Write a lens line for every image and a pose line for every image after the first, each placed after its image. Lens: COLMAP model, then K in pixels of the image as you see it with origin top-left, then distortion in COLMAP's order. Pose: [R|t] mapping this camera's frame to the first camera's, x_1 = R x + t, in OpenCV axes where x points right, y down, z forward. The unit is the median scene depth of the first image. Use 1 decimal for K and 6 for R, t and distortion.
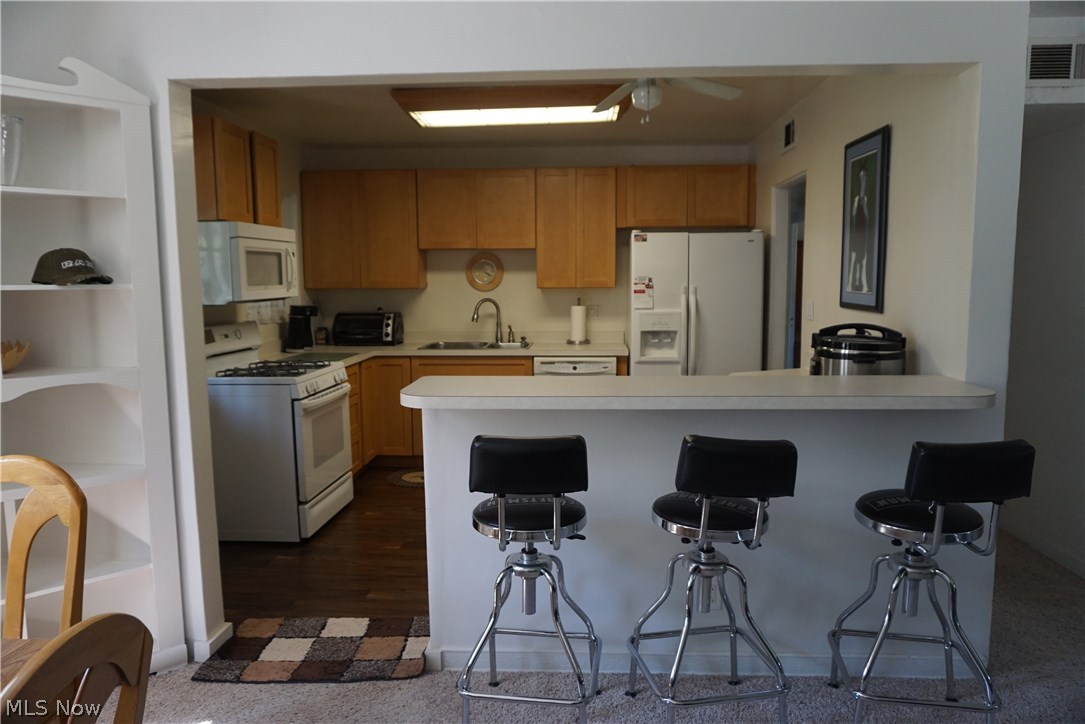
lens RADIAL K [[720.5, 0, 547.0], [0, 720.5, 357.5], [0, 0, 1]] dist [-0.059615, 0.040128]
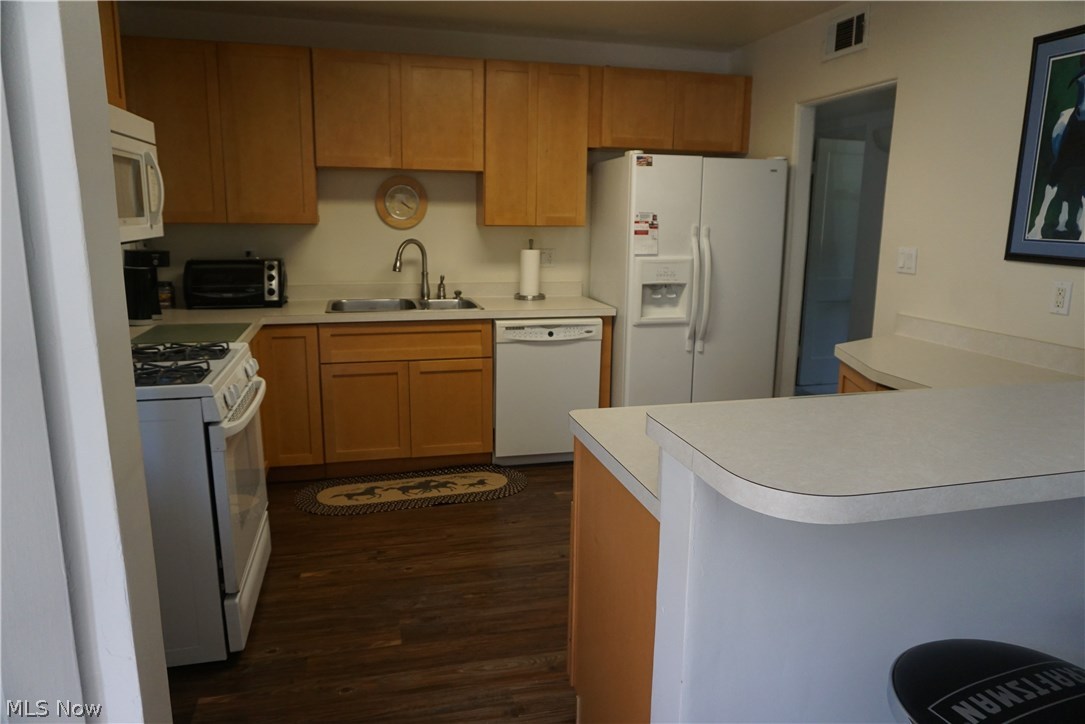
lens RADIAL K [[720.5, 0, 544.8], [0, 720.5, 355.0], [0, 0, 1]] dist [-0.059615, 0.040128]
pose [[0.952893, -0.039817, 0.300681, -0.200610], [0.014834, 0.996277, 0.084920, -0.028242], [-0.302943, -0.076459, 0.949937, 0.294110]]
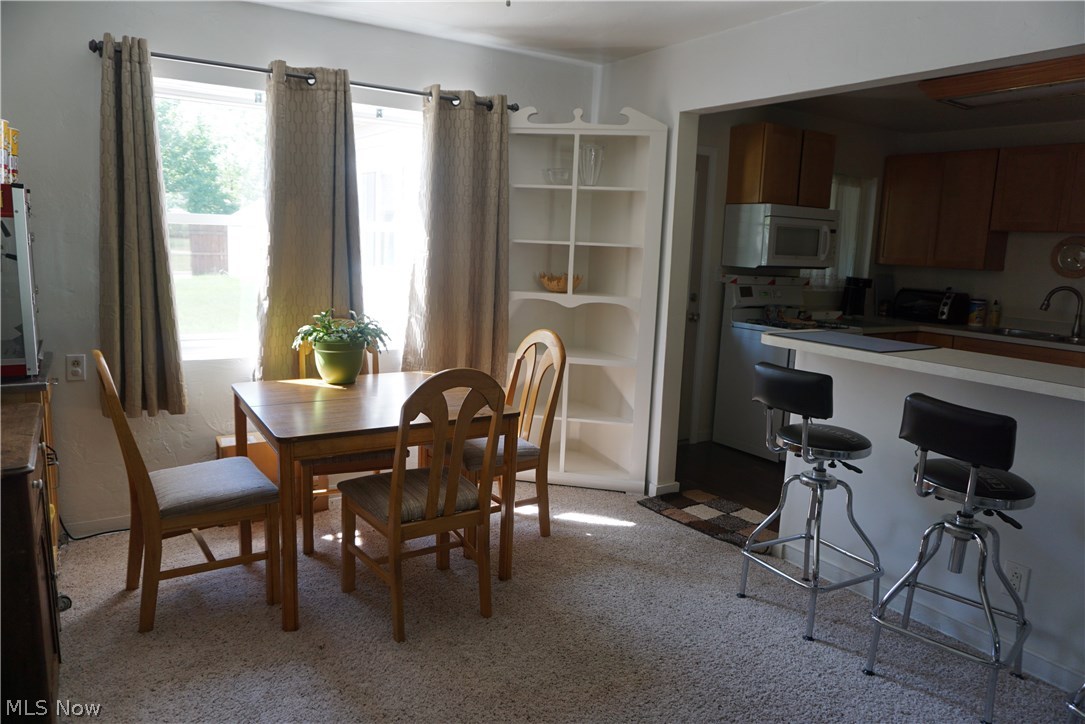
lens RADIAL K [[720.5, 0, 543.9], [0, 720.5, 361.7], [0, 0, 1]] dist [-0.059615, 0.040128]
pose [[0.583757, 0.161370, -0.795731, 0.288832], [-0.131691, 0.985891, 0.103324, 0.007770], [0.801177, 0.044475, 0.596772, -0.060482]]
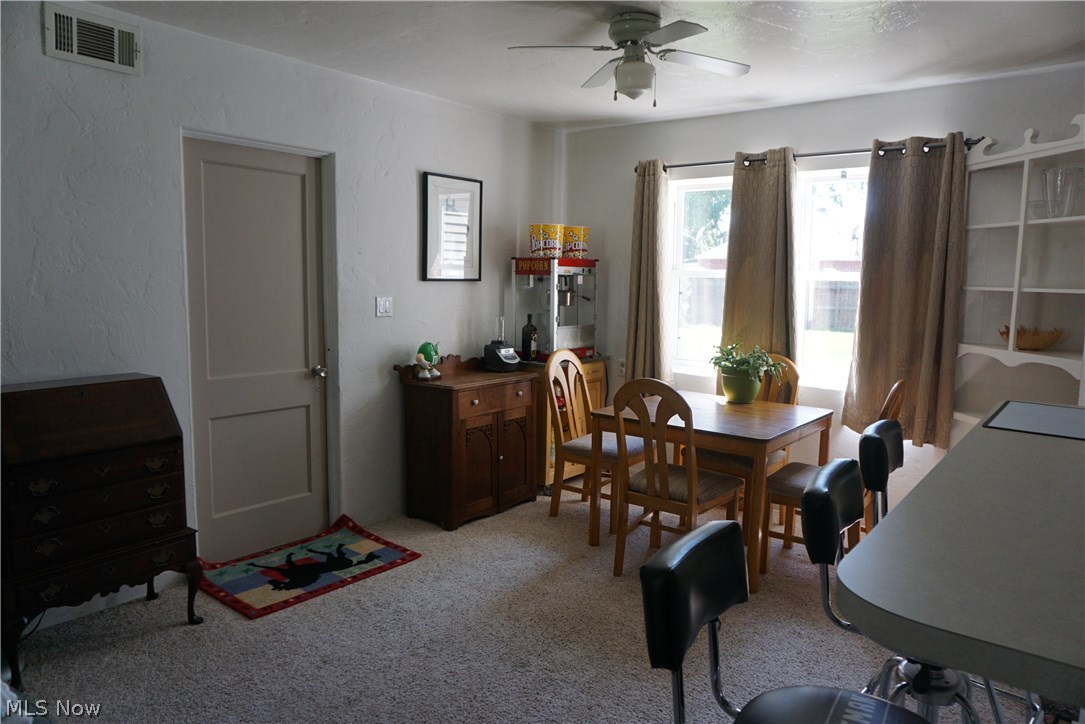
lens RADIAL K [[720.5, 0, 545.7], [0, 720.5, 362.3], [0, 0, 1]] dist [-0.059615, 0.040128]
pose [[-0.578486, 0.092741, -0.810403, 0.436279], [-0.104571, 0.976886, 0.186439, -0.052901], [0.808961, 0.192597, -0.555417, 0.448527]]
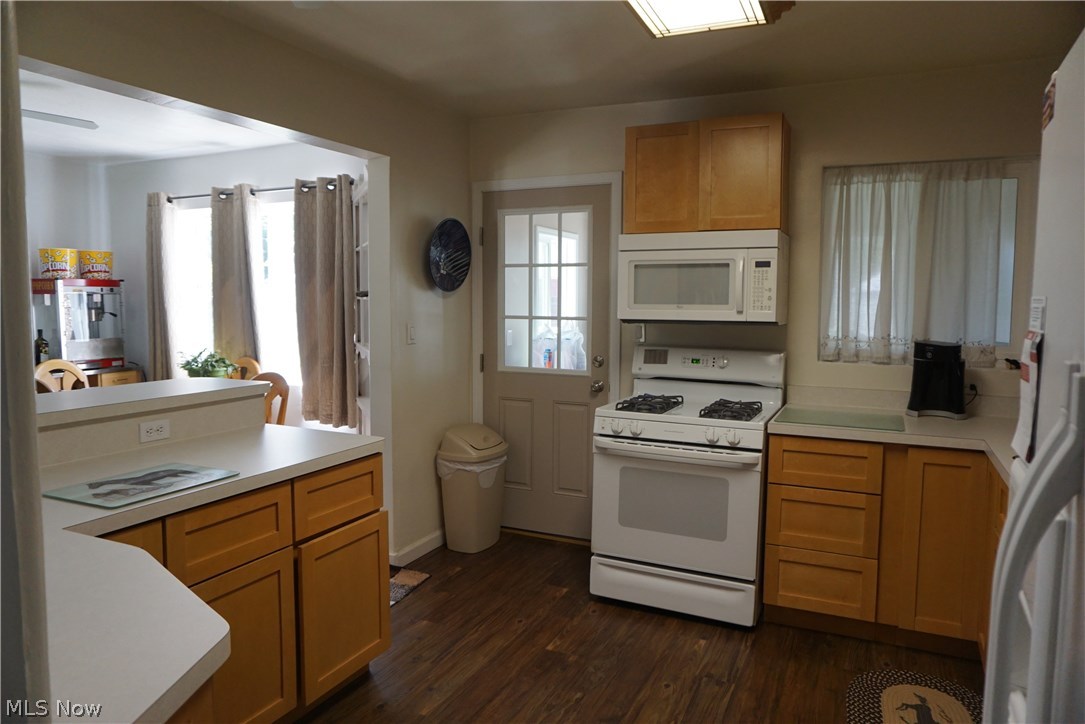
lens RADIAL K [[720.5, 0, 550.6], [0, 720.5, 359.7], [0, 0, 1]] dist [-0.059615, 0.040128]
pose [[-0.371511, 0.080418, -0.924939, 0.356139], [-0.107171, 0.985868, 0.128761, -0.102838], [0.922222, 0.146963, -0.357642, 0.934628]]
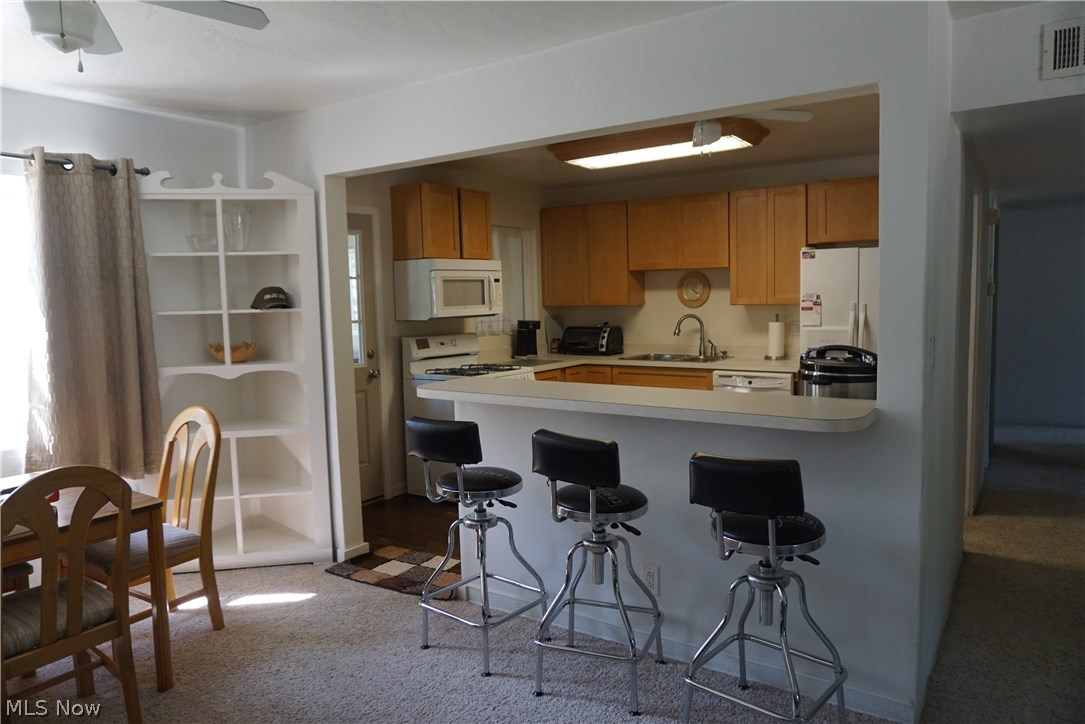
lens RADIAL K [[720.5, 0, 550.0], [0, 720.5, 360.5], [0, 0, 1]] dist [-0.059615, 0.040128]
pose [[0.855089, 0.034855, -0.517308, 0.335083], [-0.040518, 0.999179, 0.000348, -0.005795], [0.516895, 0.020662, 0.855799, -0.031526]]
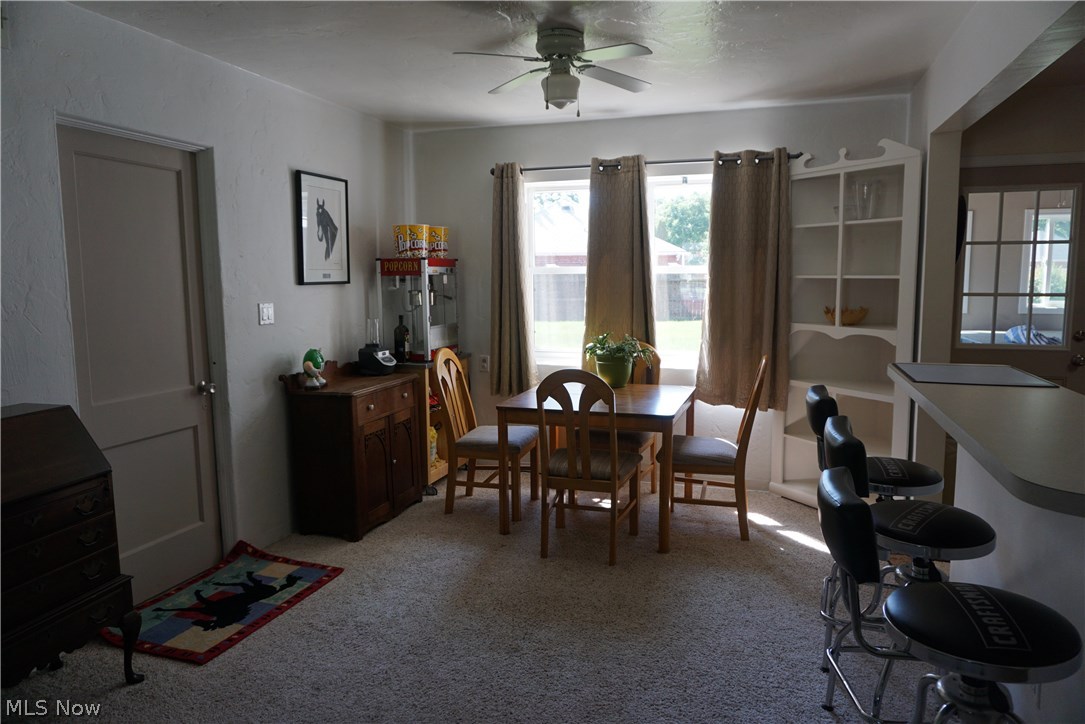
lens RADIAL K [[720.5, 0, 543.8], [0, 720.5, 363.3], [0, 0, 1]] dist [-0.059615, 0.040128]
pose [[-0.257410, 0.124647, -0.958229, 0.530611], [-0.098272, 0.983127, 0.154285, -0.038057], [0.961292, 0.133882, -0.240818, 0.311752]]
